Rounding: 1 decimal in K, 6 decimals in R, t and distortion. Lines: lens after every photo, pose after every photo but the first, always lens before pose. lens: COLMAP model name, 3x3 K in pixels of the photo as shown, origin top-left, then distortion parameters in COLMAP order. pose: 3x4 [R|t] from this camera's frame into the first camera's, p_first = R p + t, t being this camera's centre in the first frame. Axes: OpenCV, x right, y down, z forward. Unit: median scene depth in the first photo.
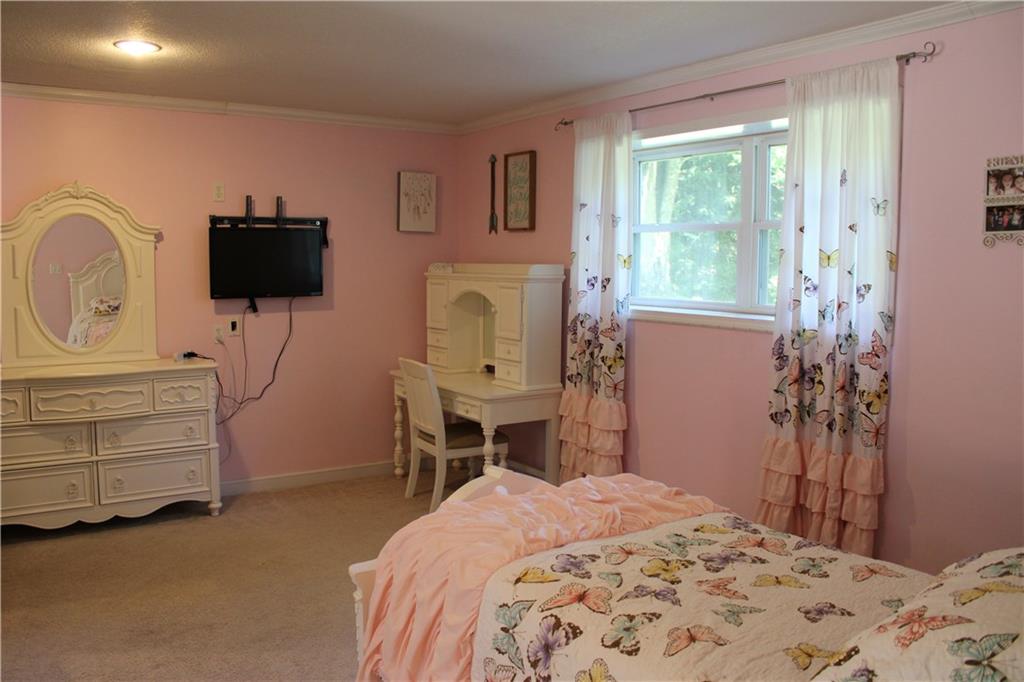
lens RADIAL K [[850.1, 0, 518.7], [0, 850.1, 338.3], [0, 0, 1]] dist [-0.130510, 0.081221]
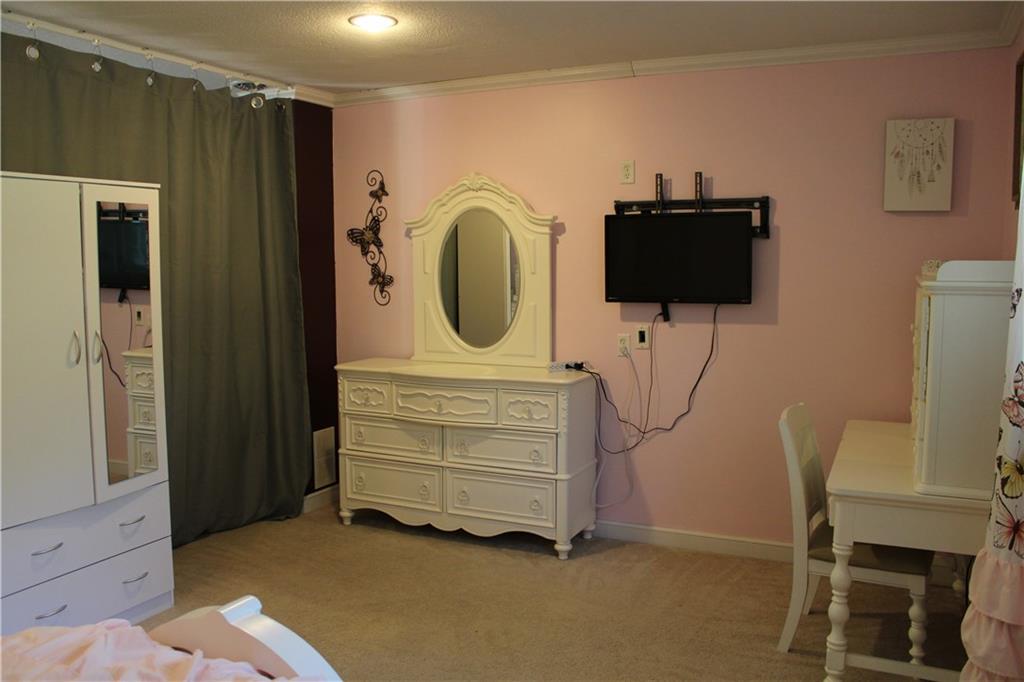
lens RADIAL K [[850.1, 0, 514.0], [0, 850.1, 343.9], [0, 0, 1]] dist [-0.130510, 0.081221]
pose [[0.515385, 0.076534, -0.853534, 0.320068], [-0.072601, 0.996323, 0.045499, -0.038648], [0.853878, 0.038518, 0.519046, 0.506163]]
